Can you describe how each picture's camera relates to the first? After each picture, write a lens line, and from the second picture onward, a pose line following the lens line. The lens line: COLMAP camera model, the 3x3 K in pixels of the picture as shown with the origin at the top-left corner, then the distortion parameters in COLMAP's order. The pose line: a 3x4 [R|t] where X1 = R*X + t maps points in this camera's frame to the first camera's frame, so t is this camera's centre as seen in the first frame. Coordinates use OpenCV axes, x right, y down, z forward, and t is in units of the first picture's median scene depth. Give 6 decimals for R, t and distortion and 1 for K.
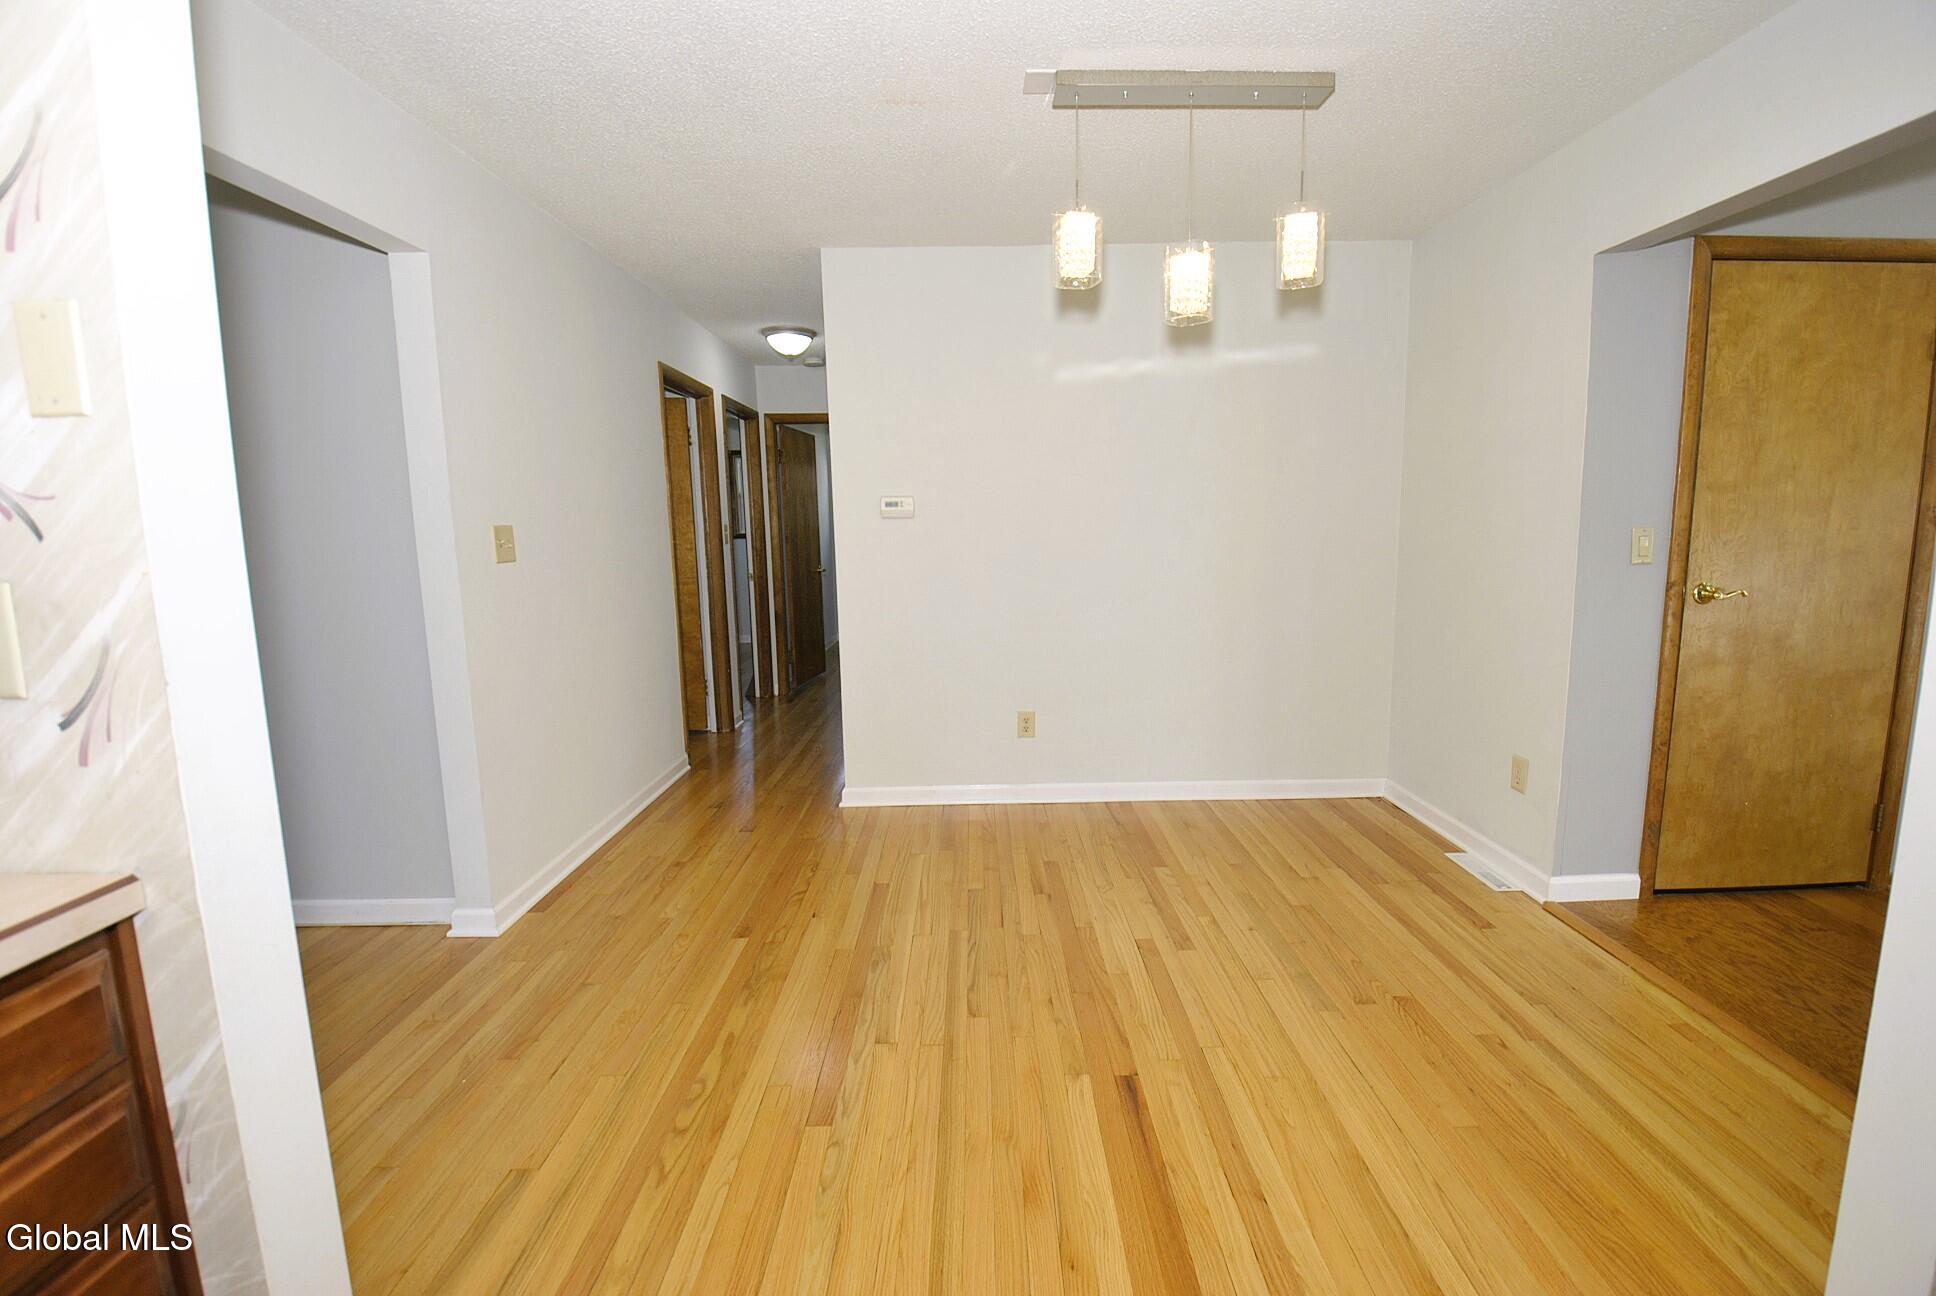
lens RADIAL K [[853.1, 0, 984.4], [0, 853.1, 645.5], [0, 0, 1]] dist [0.022279, -0.036330]
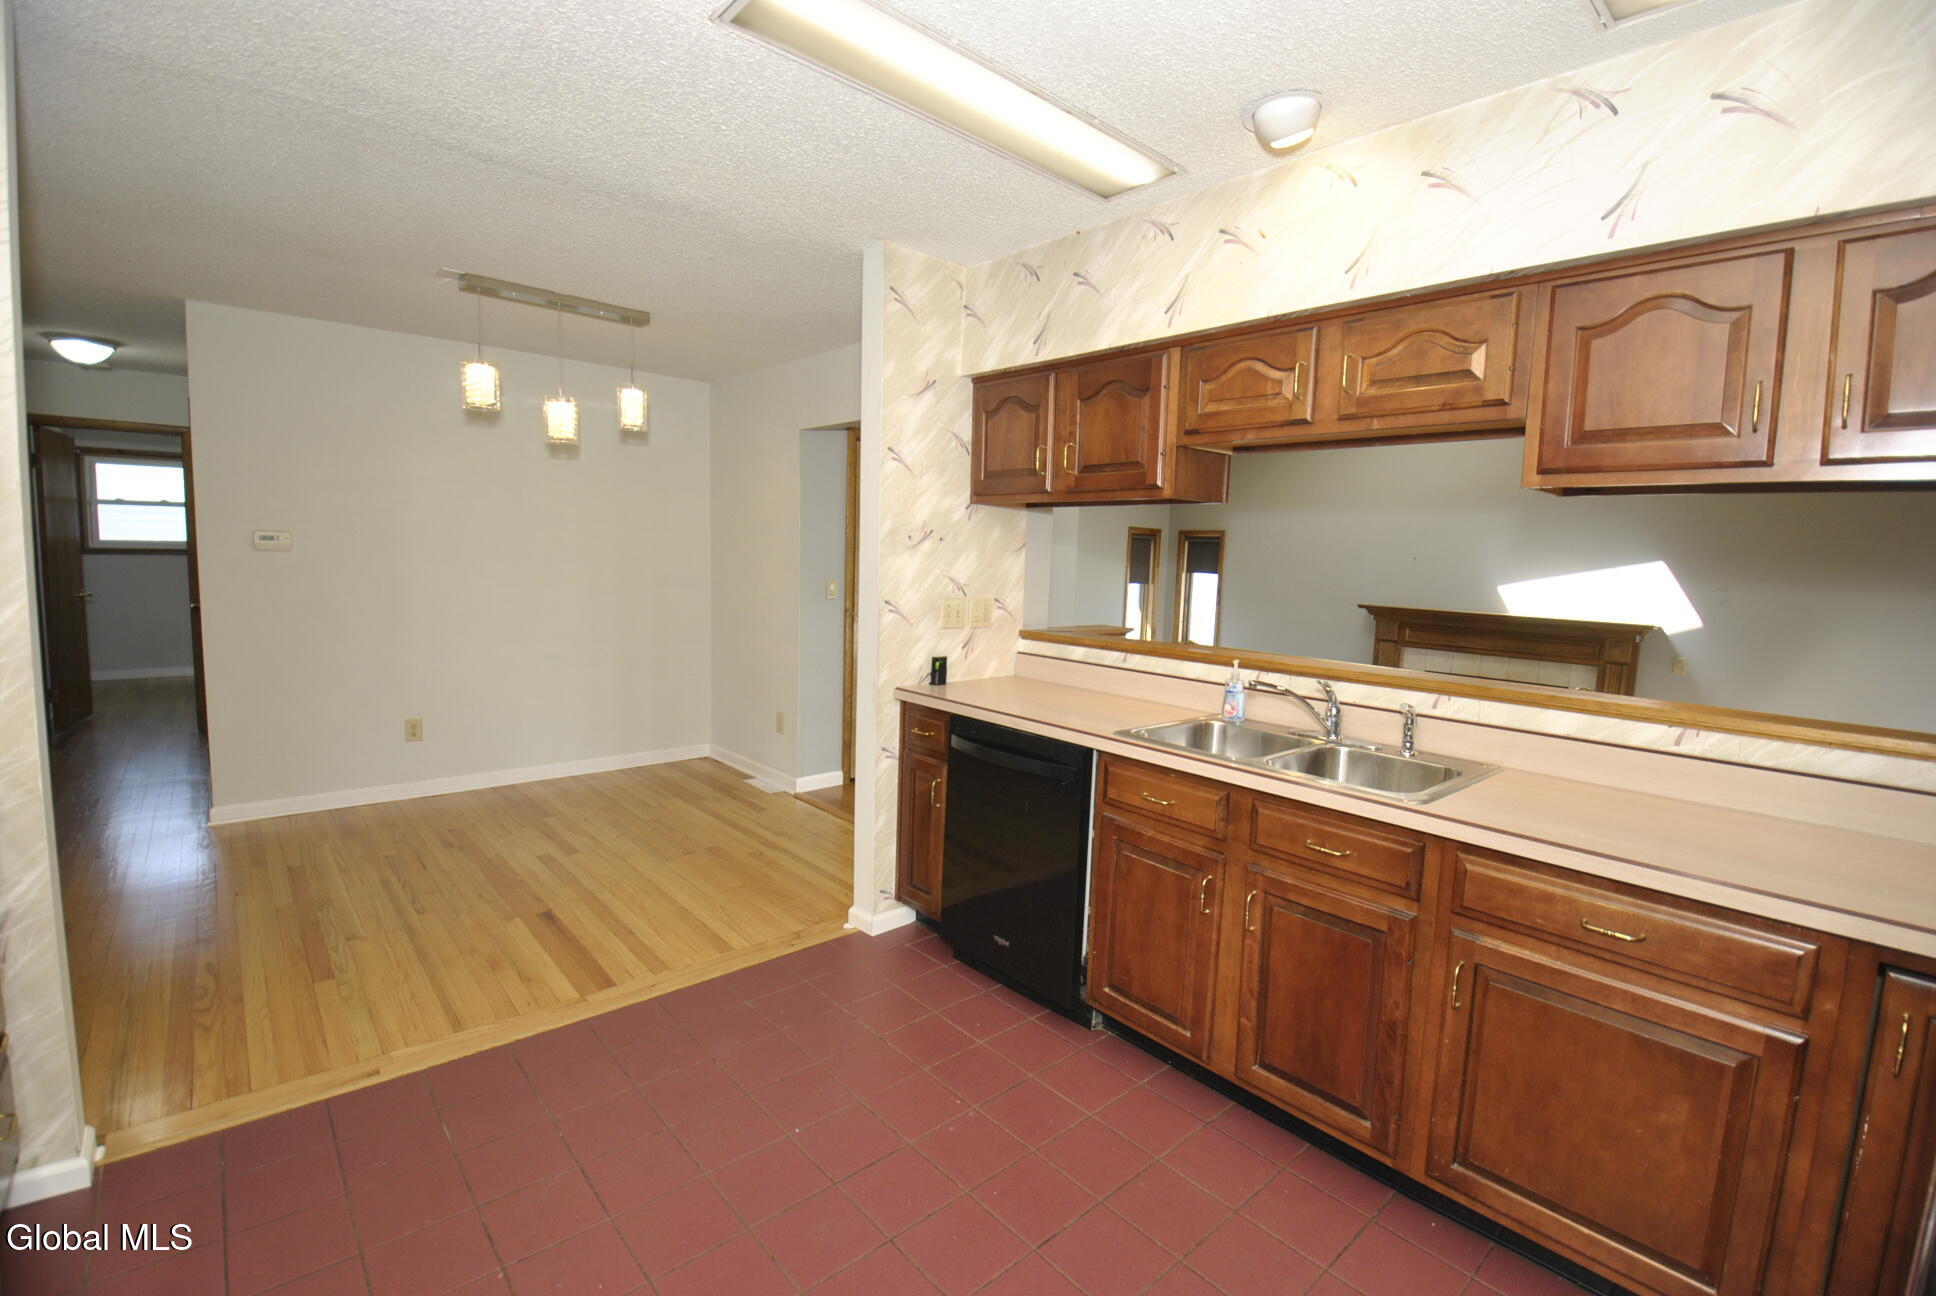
lens RADIAL K [[860.8, 0, 1033.4], [0, 860.8, 641.8], [0, 0, 1]] dist [-0.041234, 0.000096]
pose [[0.718017, -0.026452, 0.695523, -0.194495], [0.049508, 0.998687, -0.013126, 0.039826], [-0.694263, 0.043859, 0.718384, -0.591636]]
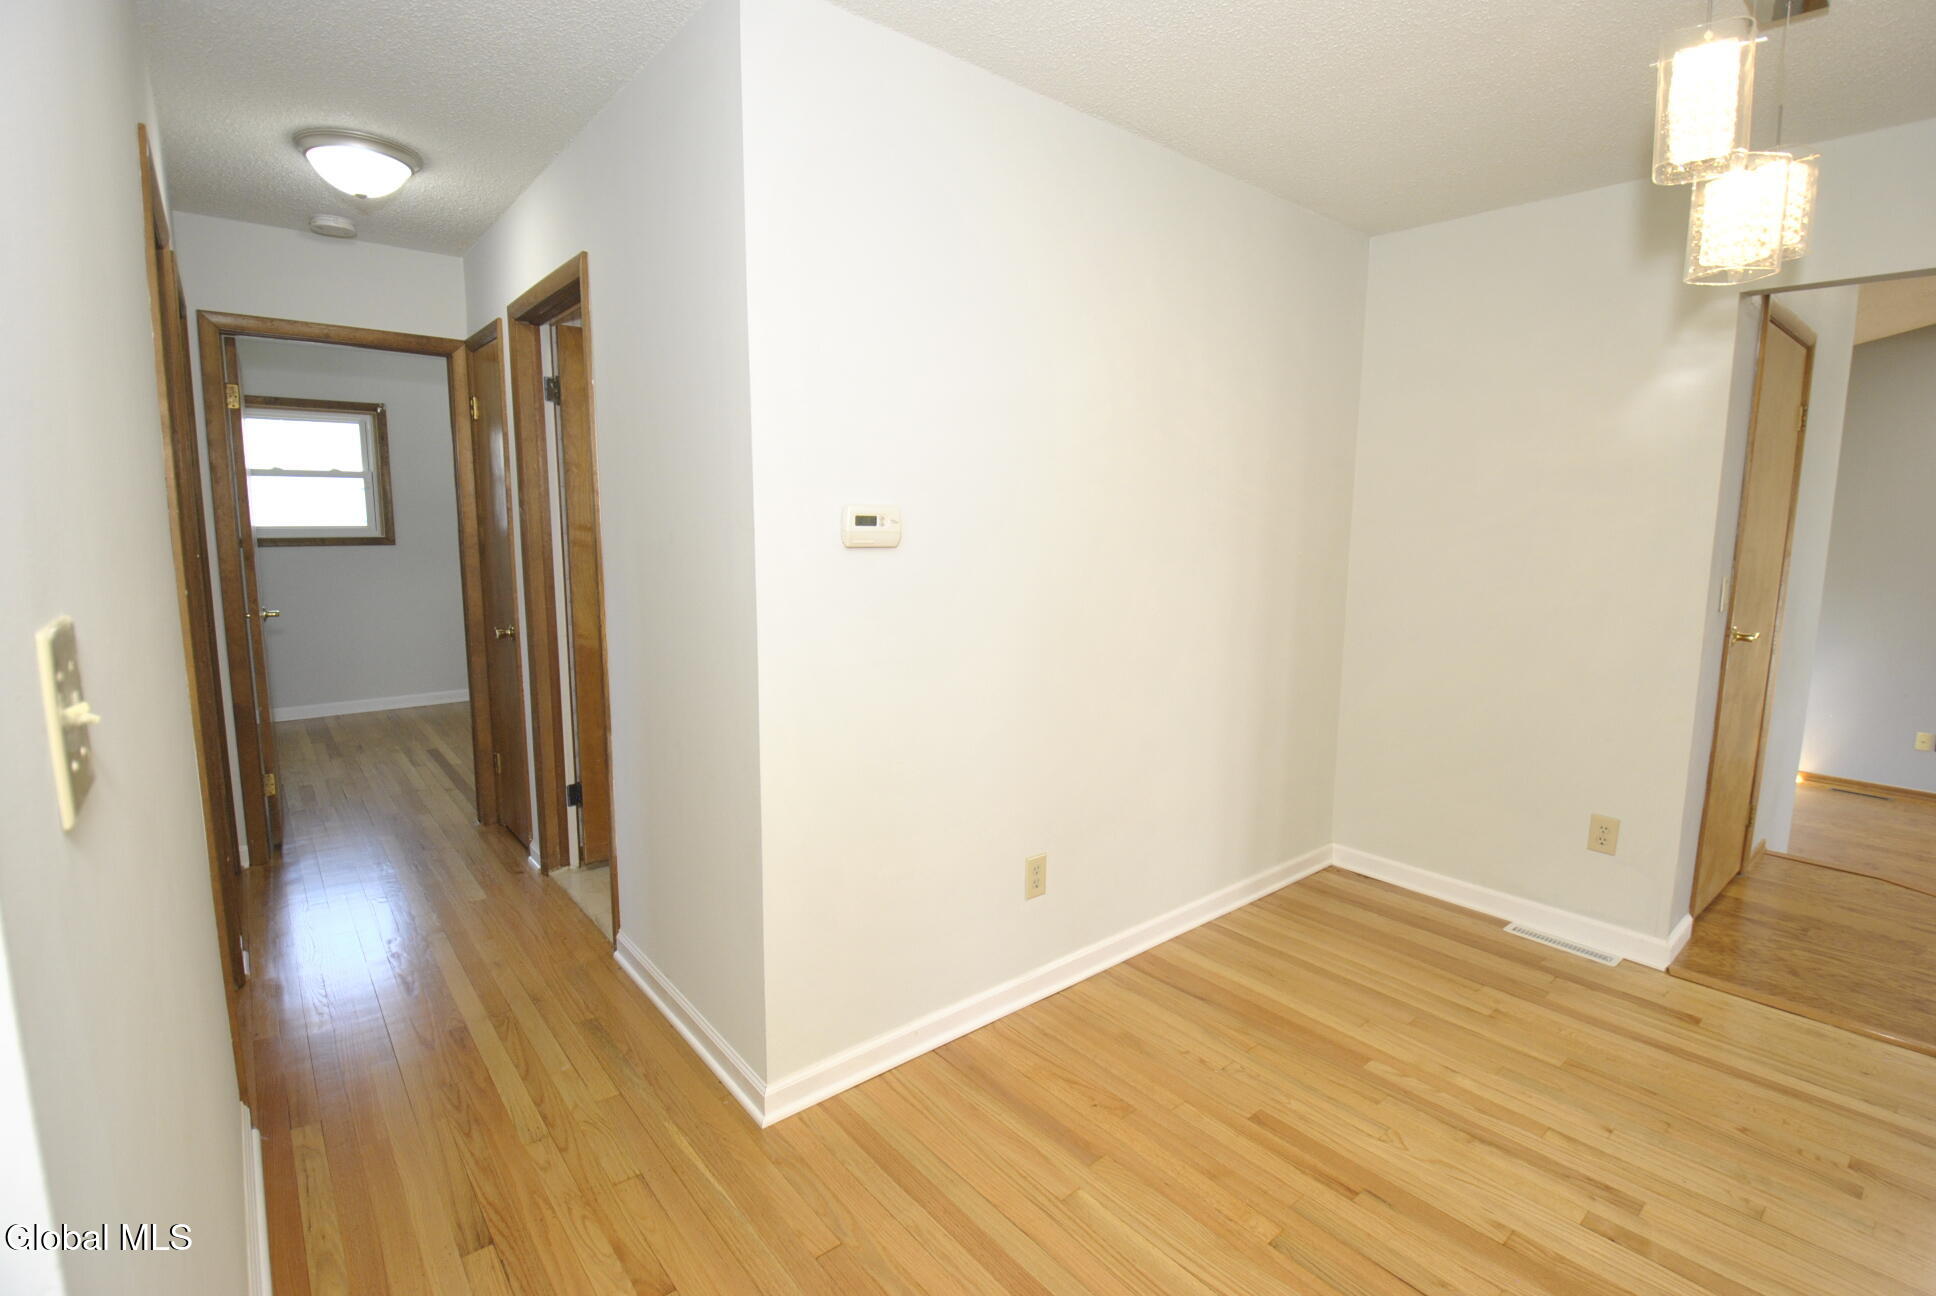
lens RADIAL K [[890.3, 0, 971.1], [0, 890.3, 639.0], [0, 0, 1]] dist [0.000424, -0.017402]
pose [[0.771183, -0.059943, 0.633785, -0.538439], [0.065910, 0.997725, 0.014166, -0.128936], [-0.633192, 0.030848, 0.773380, 0.722898]]
